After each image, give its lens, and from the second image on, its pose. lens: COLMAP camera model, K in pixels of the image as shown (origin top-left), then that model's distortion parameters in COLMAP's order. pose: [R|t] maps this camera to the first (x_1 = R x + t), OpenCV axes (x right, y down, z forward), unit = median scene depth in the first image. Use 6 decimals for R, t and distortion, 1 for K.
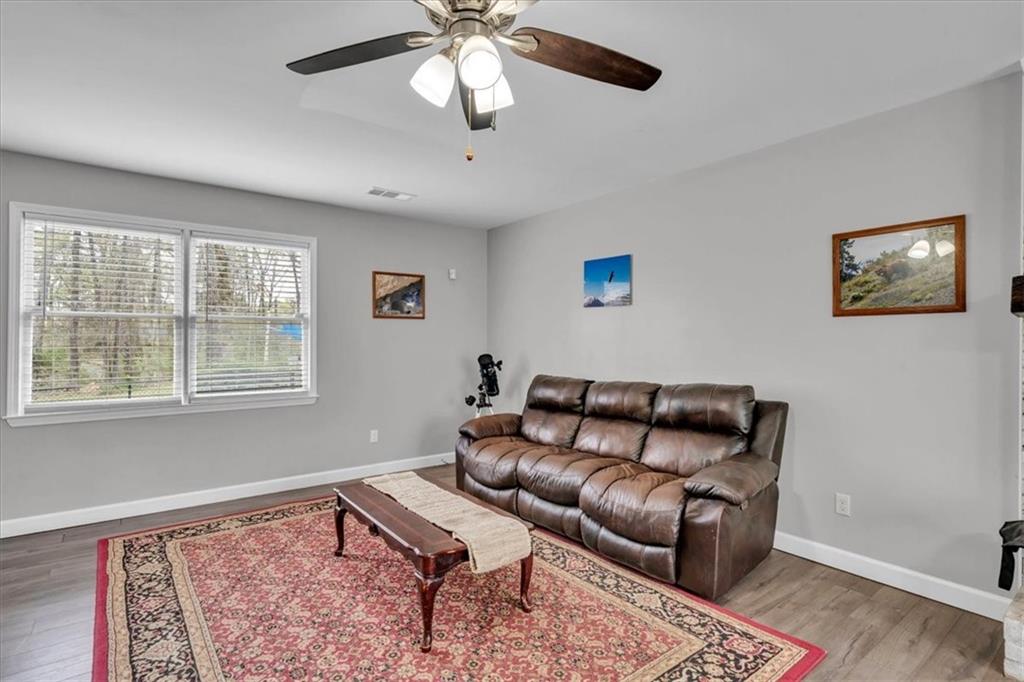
lens RADIAL K [[517.0, 0, 511.6], [0, 517.0, 336.5], [0, 0, 1]] dist [-0.005172, -0.000751]
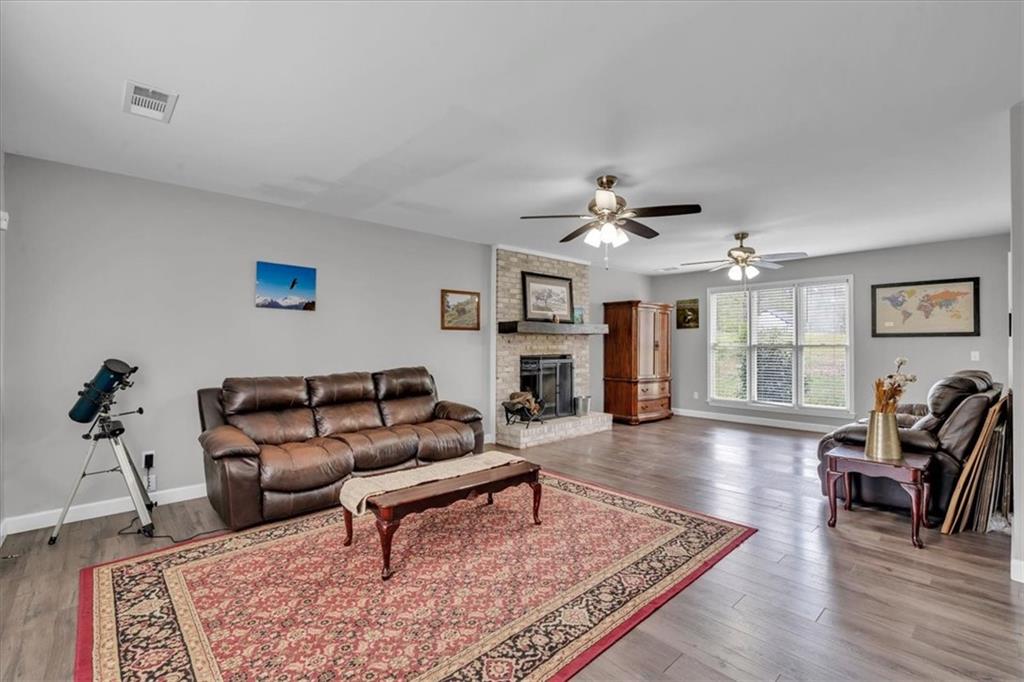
lens RADIAL K [[461.3, 0, 513.0], [0, 461.3, 339.8], [0, 0, 1]] dist [0.001543, 0.000062]
pose [[-0.102895, 0.003894, 0.994685, -1.241183], [-0.012678, 0.999906, -0.005226, 0.007577], [-0.994611, -0.013148, -0.102836, 0.925537]]
